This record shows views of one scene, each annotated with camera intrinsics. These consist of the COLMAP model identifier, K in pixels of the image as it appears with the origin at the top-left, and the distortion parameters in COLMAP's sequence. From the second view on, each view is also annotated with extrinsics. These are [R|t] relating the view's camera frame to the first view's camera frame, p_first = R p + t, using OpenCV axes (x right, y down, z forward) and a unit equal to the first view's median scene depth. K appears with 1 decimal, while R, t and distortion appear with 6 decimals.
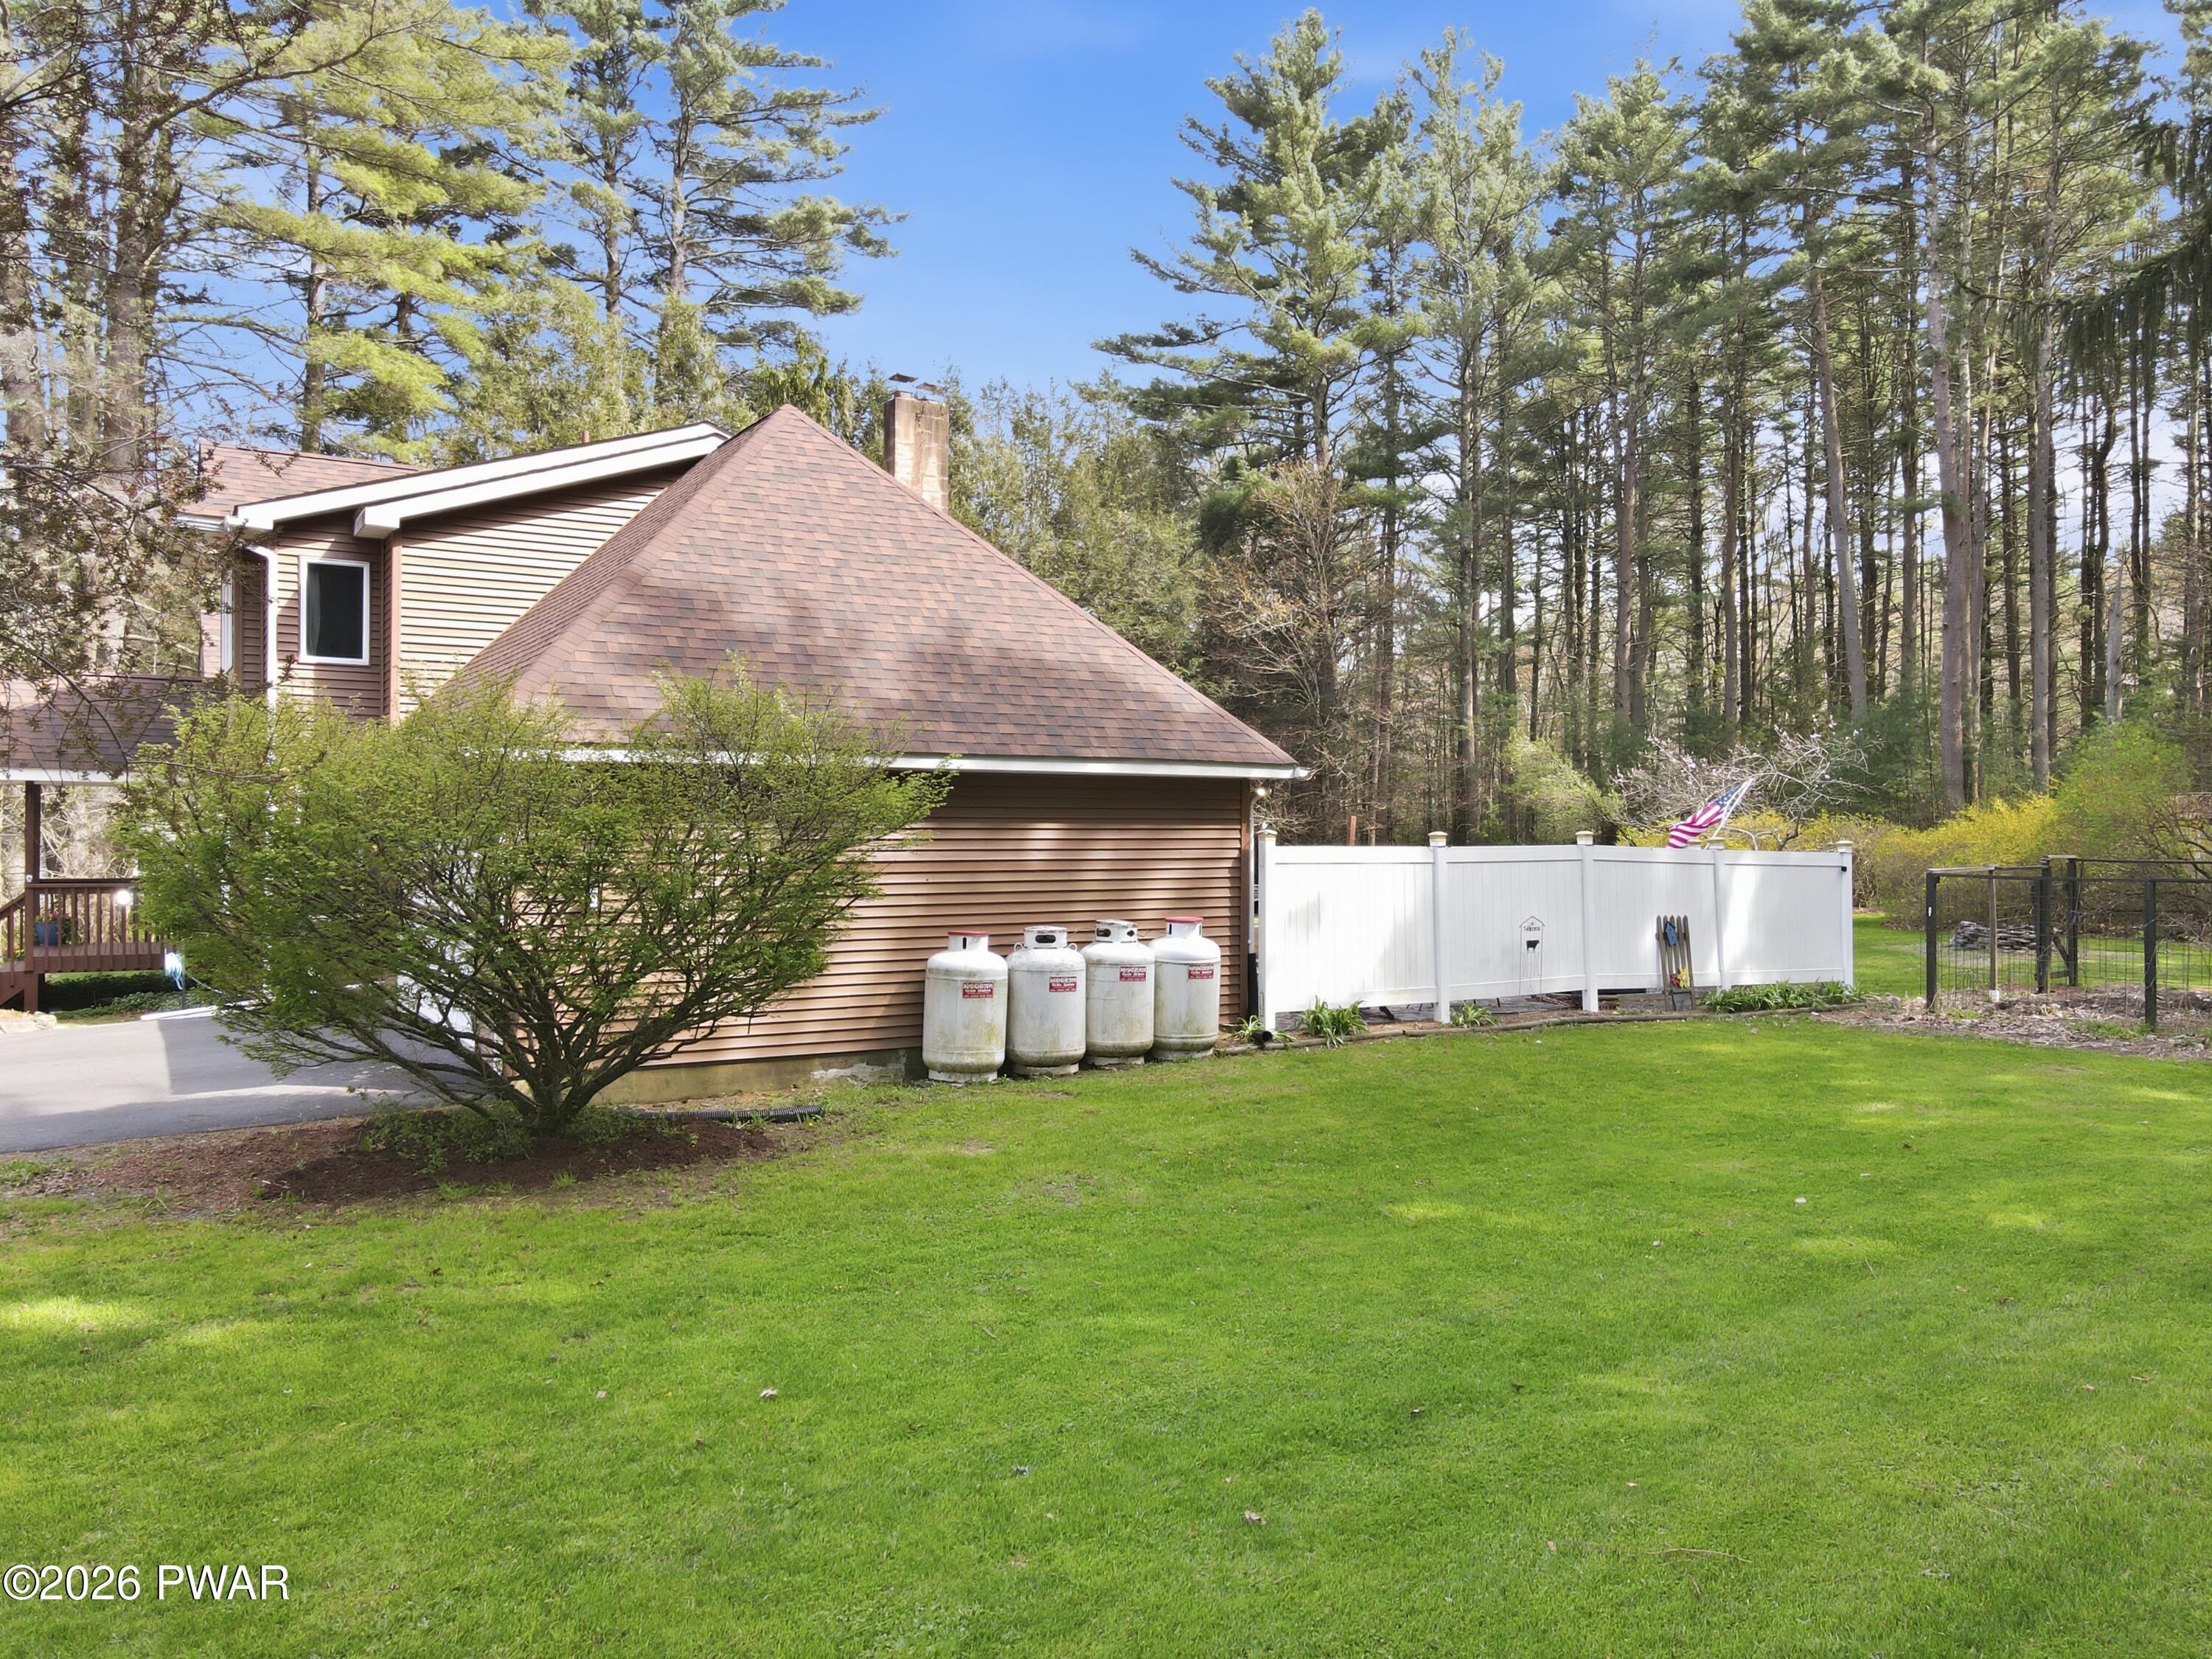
lens RADIAL K [[1637.3, 0, 1100.7], [0, 1637.3, 816.1], [0, 0, 1]] dist [-0.010818, 0.044955]
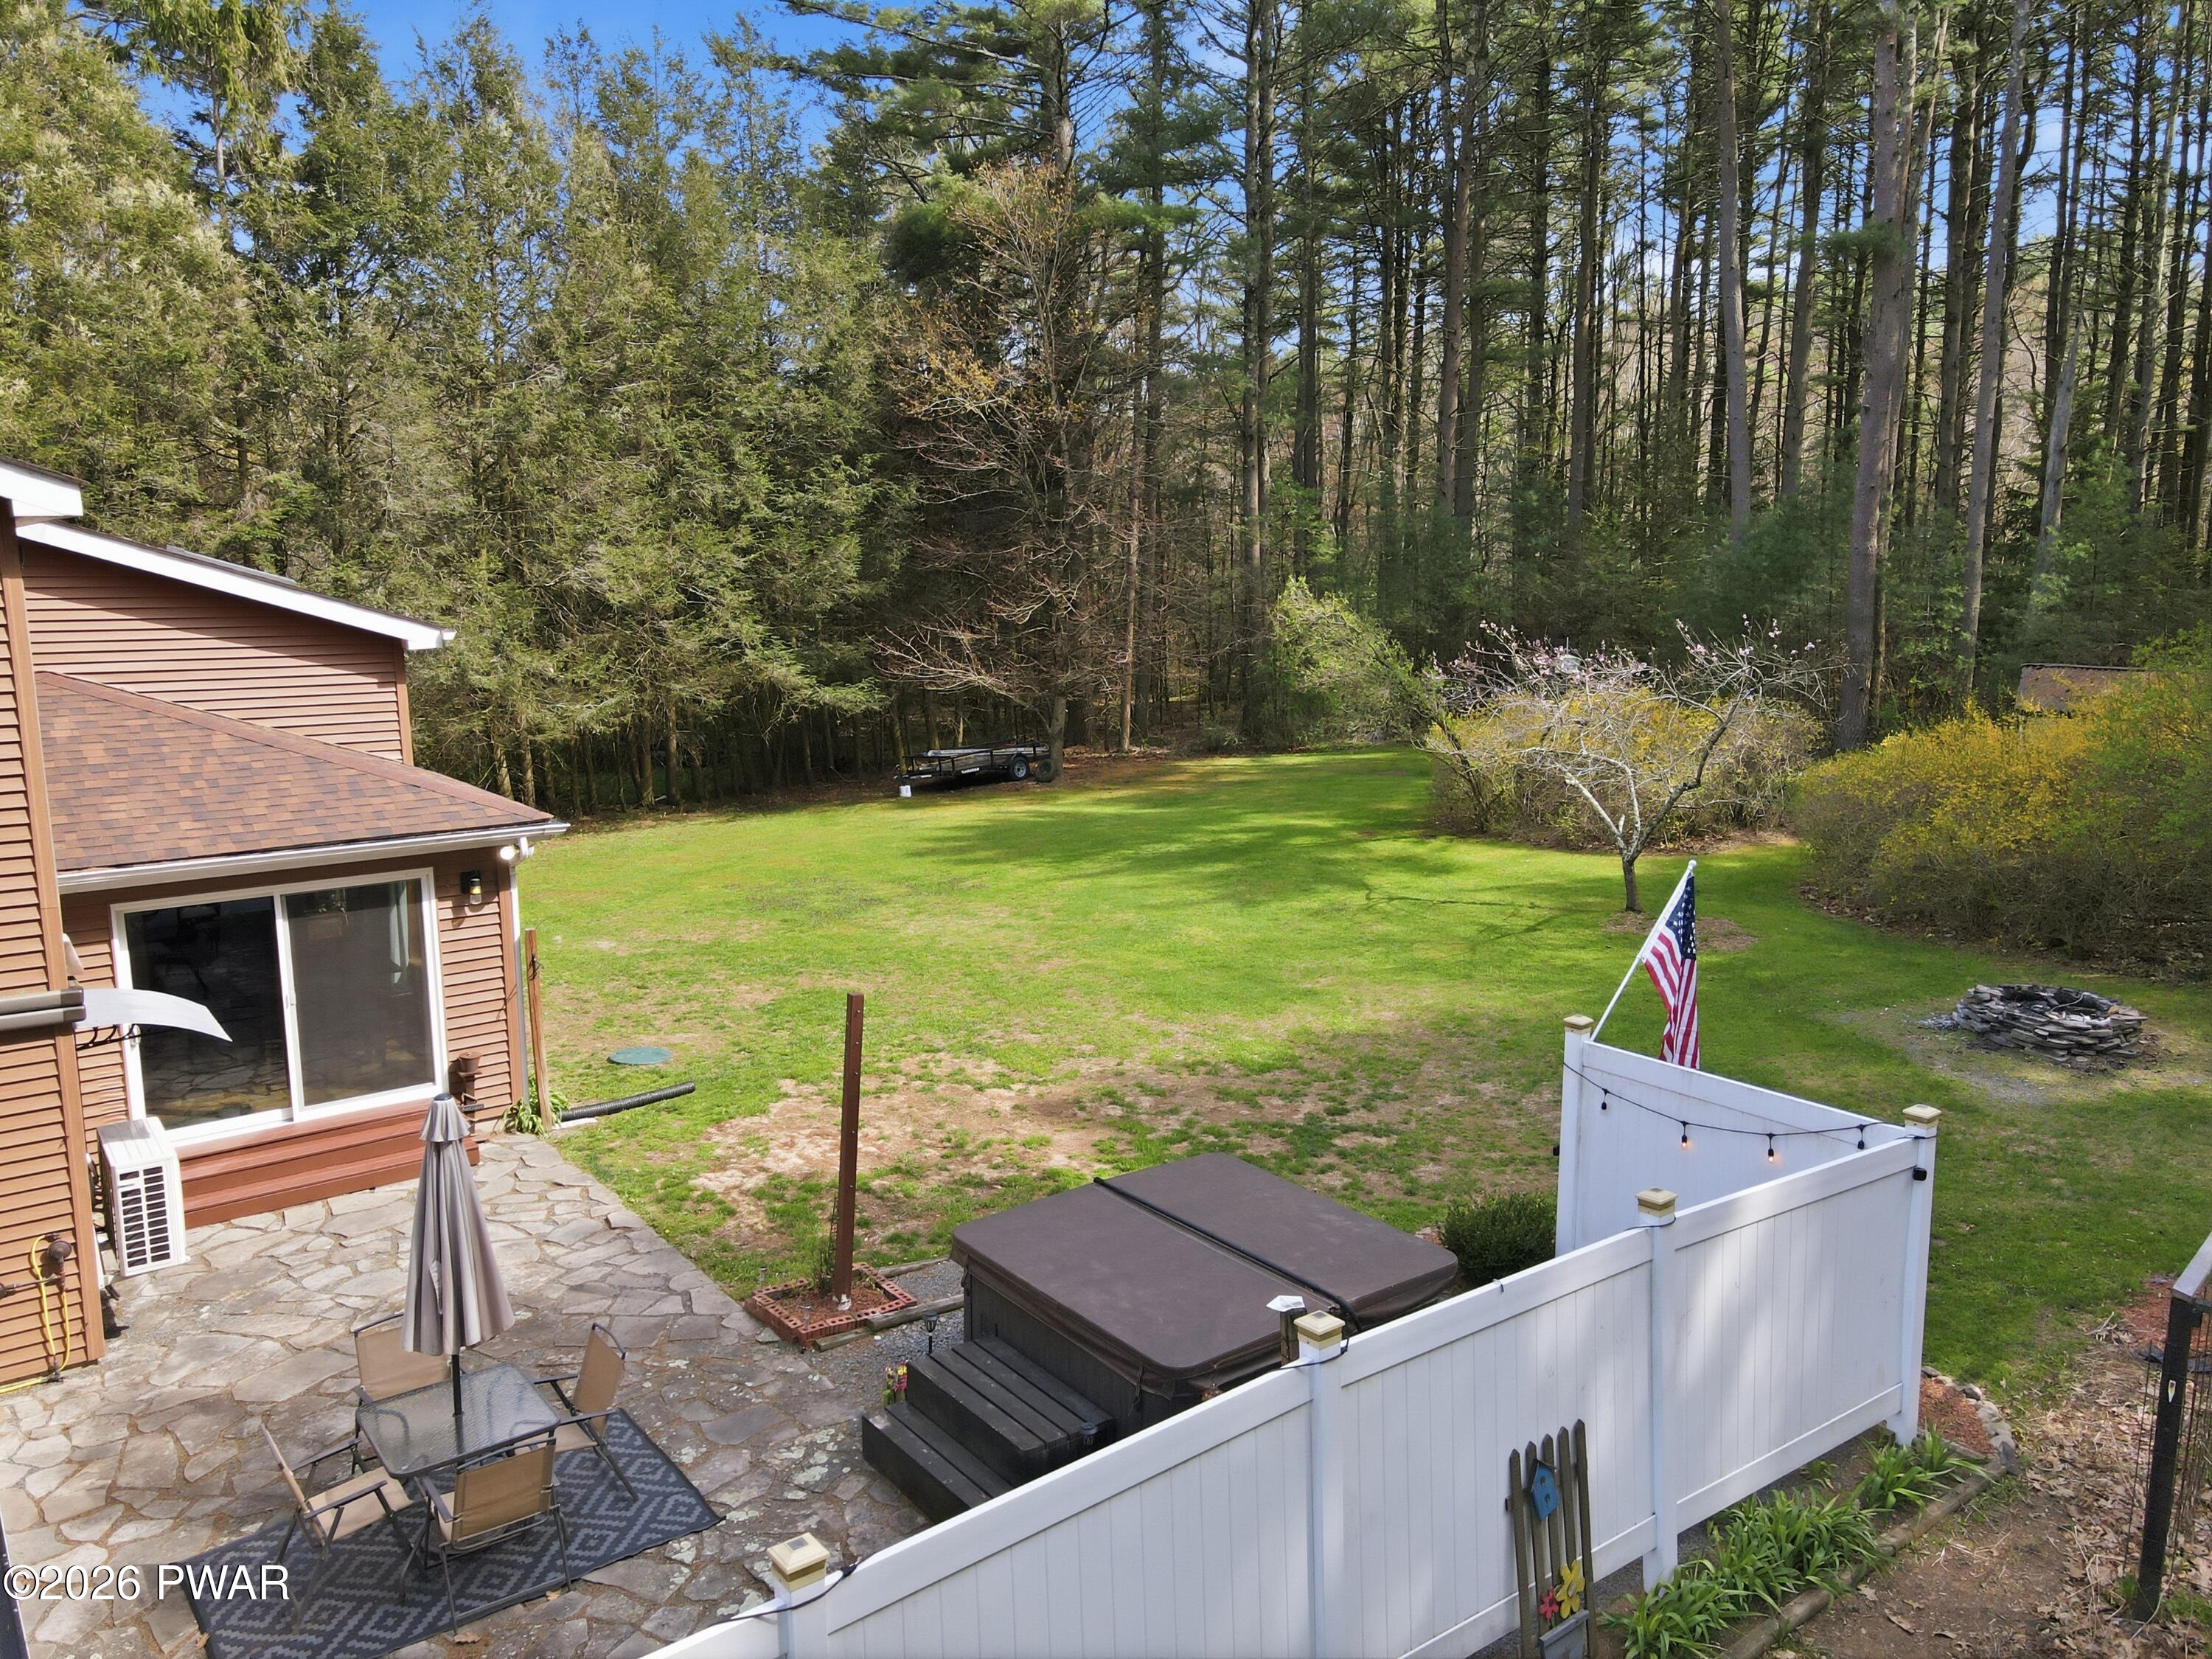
lens RADIAL K [[1637.3, 0, 1100.7], [0, 1637.3, 816.1], [0, 0, 1]] dist [-0.010818, 0.044955]
pose [[0.994449, -0.023902, 0.102472, 0.053598], [0.006192, 0.985464, 0.169773, -0.038630], [-0.105040, -0.168196, 0.980141, 0.169170]]
